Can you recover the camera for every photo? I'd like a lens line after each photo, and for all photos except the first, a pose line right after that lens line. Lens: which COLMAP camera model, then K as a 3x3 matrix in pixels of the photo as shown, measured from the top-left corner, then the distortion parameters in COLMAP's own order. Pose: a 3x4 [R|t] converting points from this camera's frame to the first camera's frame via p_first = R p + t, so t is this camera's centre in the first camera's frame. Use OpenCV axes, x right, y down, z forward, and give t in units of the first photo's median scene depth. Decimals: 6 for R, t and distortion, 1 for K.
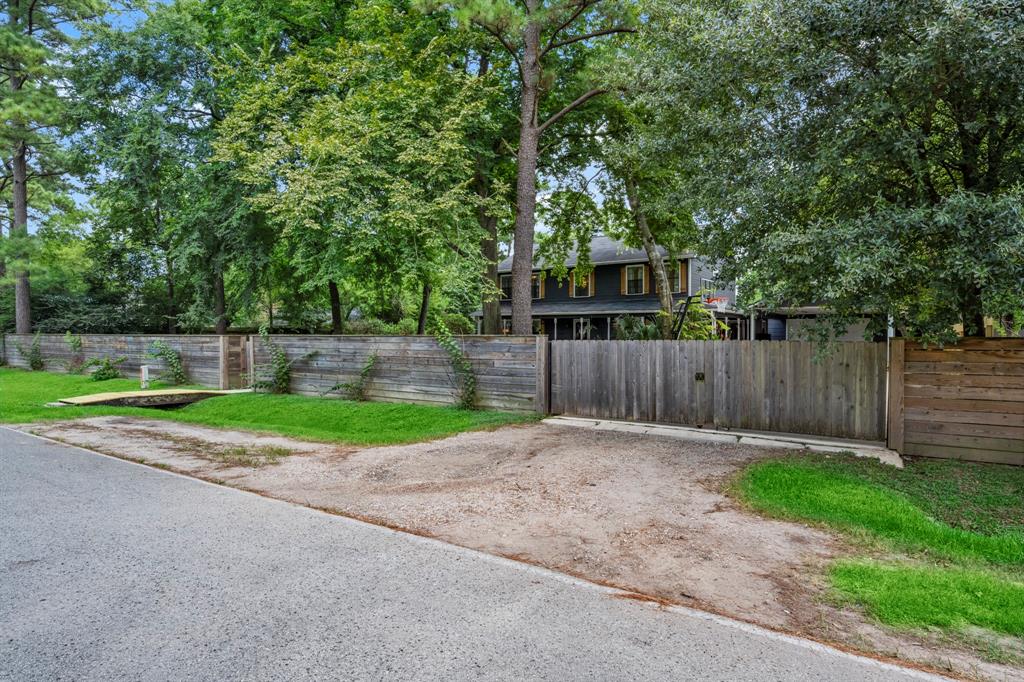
lens RADIAL K [[585.6, 0, 511.2], [0, 585.6, 343.2], [0, 0, 1]] dist [0.001010, -0.000070]
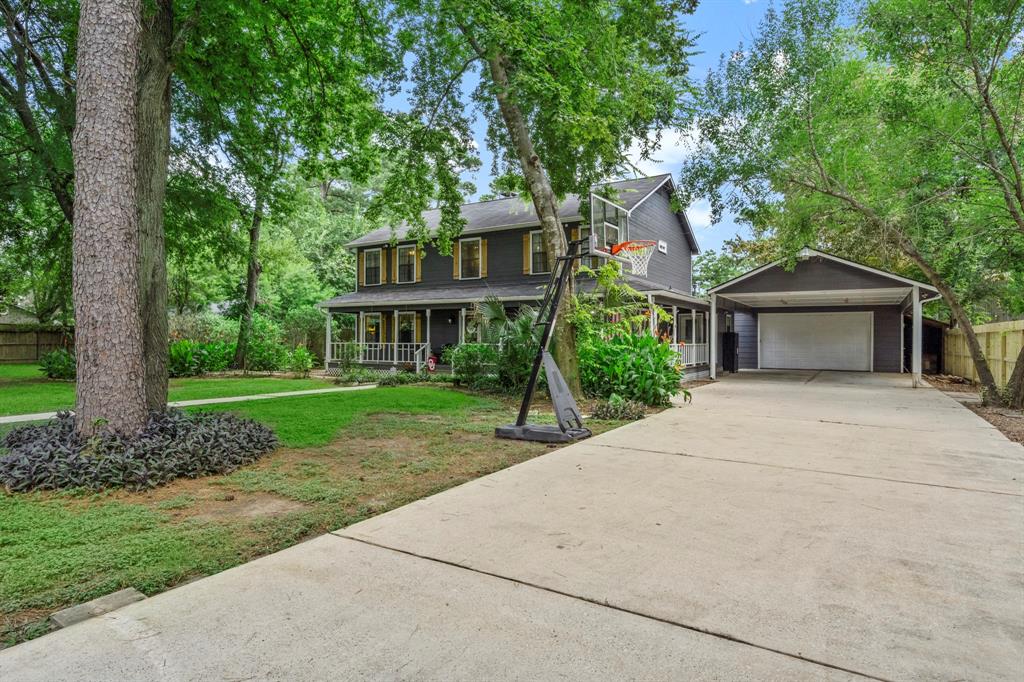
lens RADIAL K [[585.6, 0, 512.4], [0, 585.6, 343.8], [0, 0, 1]] dist [0.001010, -0.000070]
pose [[0.998499, 0.000883, 0.054757, 0.138455], [-0.000536, 0.999980, -0.006351, 0.002171], [-0.054761, 0.006312, 0.998480, 0.325787]]
